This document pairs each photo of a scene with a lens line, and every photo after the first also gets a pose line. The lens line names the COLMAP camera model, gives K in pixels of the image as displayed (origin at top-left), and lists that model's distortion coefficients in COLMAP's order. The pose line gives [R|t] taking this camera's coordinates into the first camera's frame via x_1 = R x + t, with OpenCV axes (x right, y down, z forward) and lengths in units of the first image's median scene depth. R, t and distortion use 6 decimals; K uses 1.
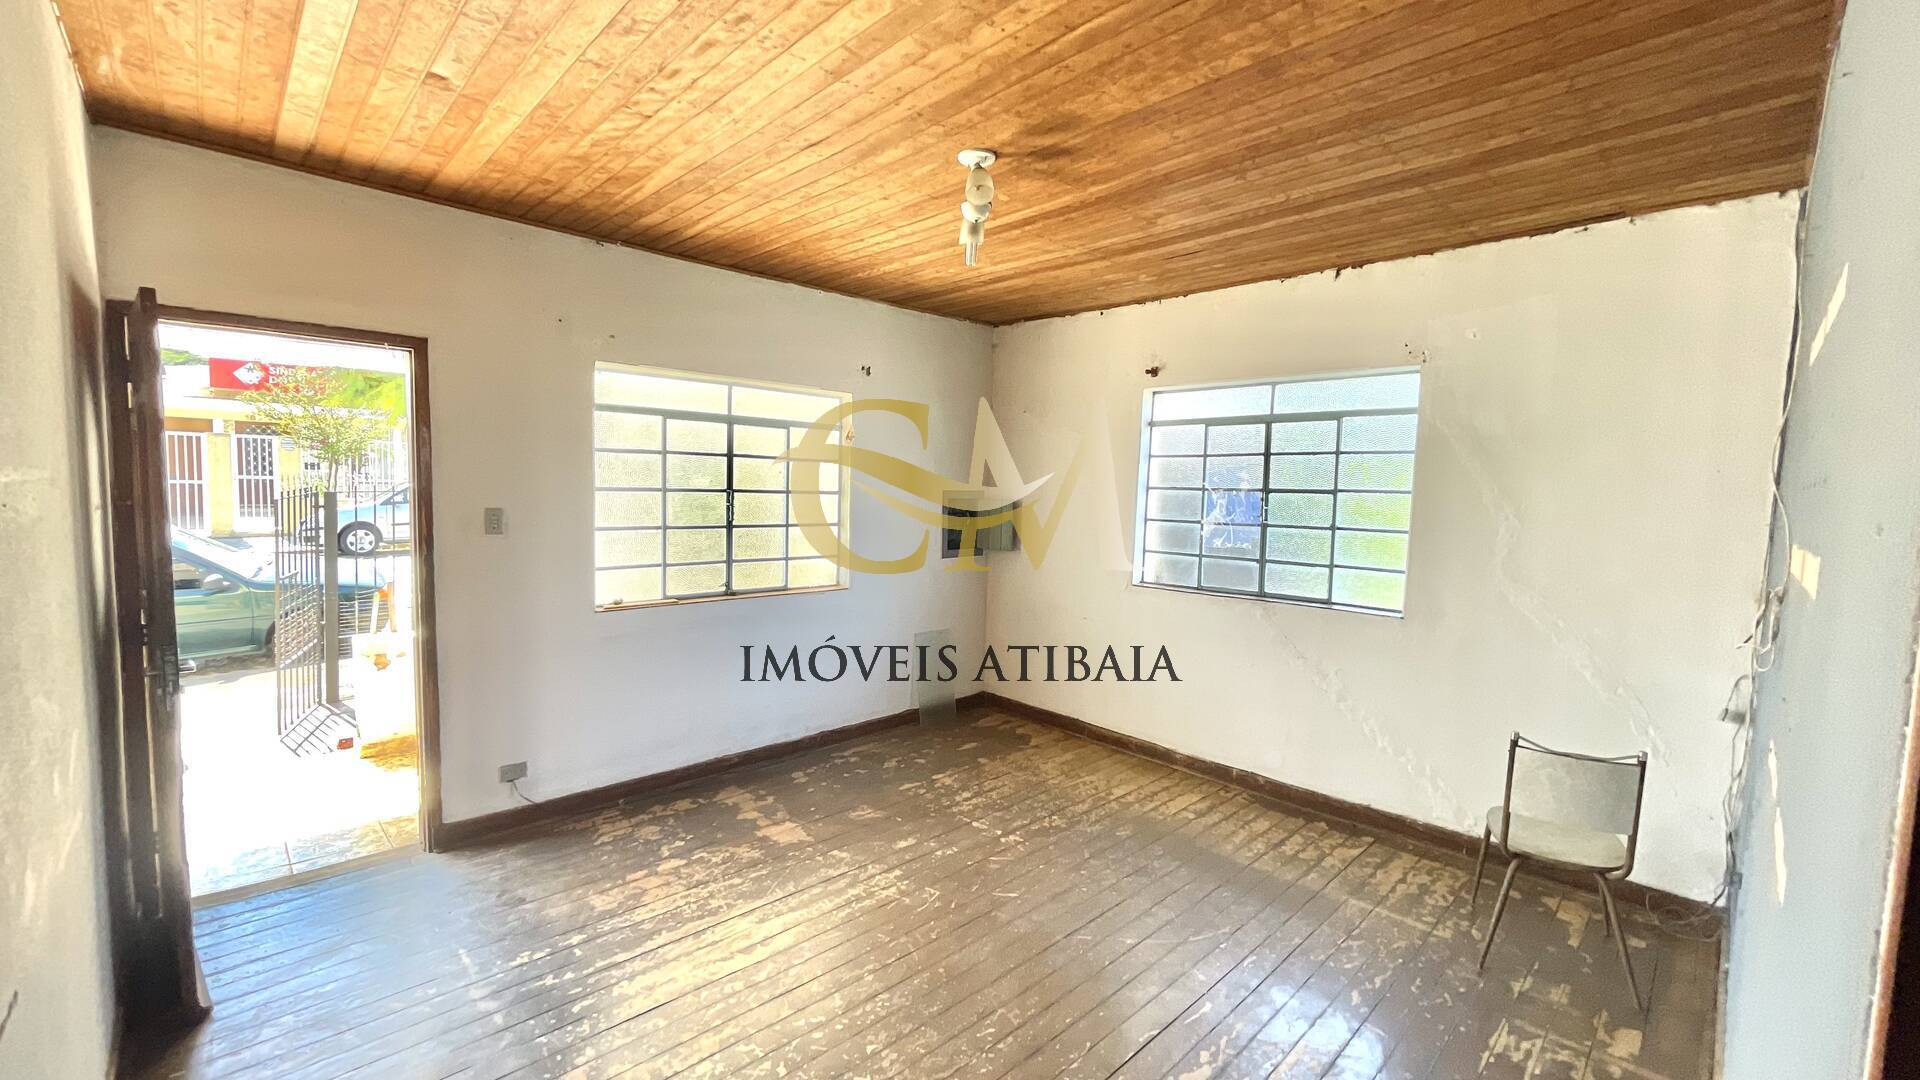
lens RADIAL K [[765.9, 0, 956.1], [0, 765.9, 548.5], [0, 0, 1]] dist [0.000259, -0.000091]
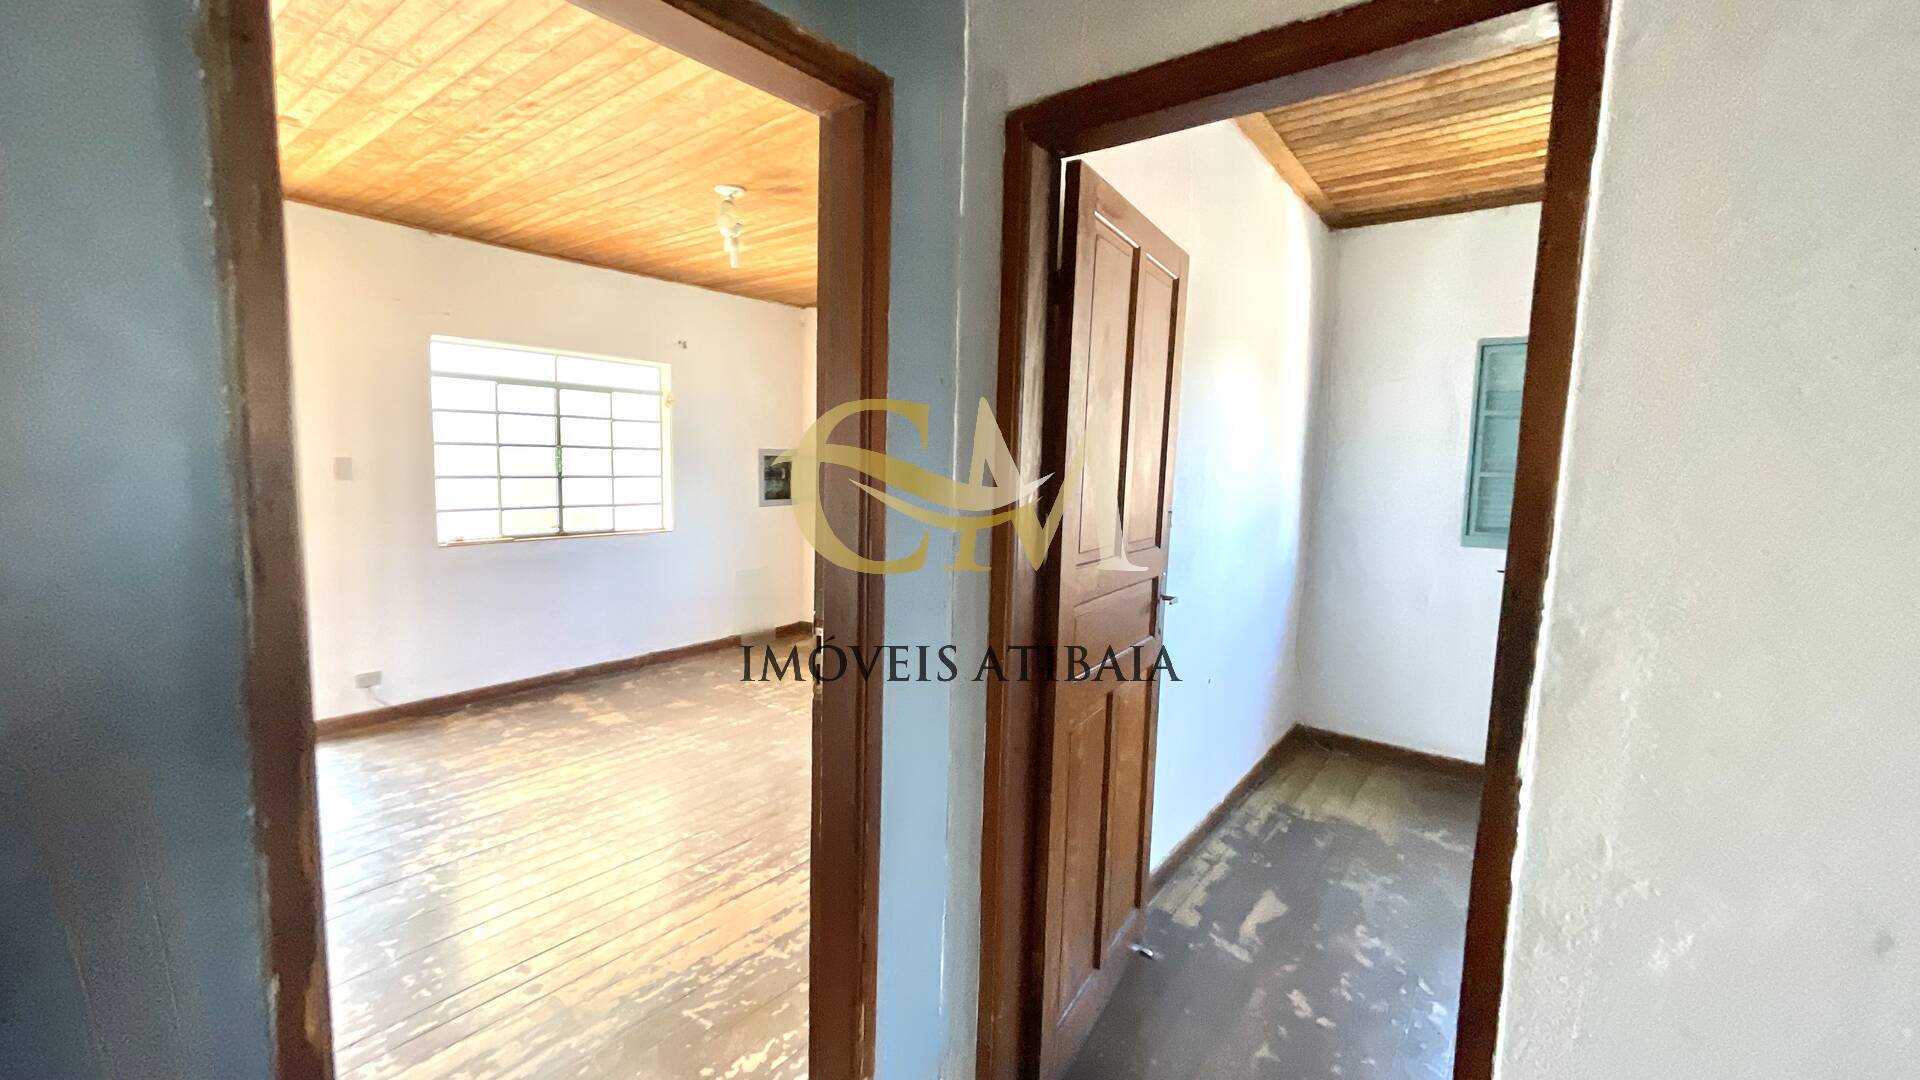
lens RADIAL K [[763.4, 0, 960.0], [0, 763.4, 540.0], [0, 0, 1]] dist [-0.038915, 0.025929]
pose [[0.986750, -0.024276, 0.160425, 0.164590], [0.020661, 0.999494, 0.024166, 0.071705], [-0.160930, -0.020531, 0.986752, -0.333745]]
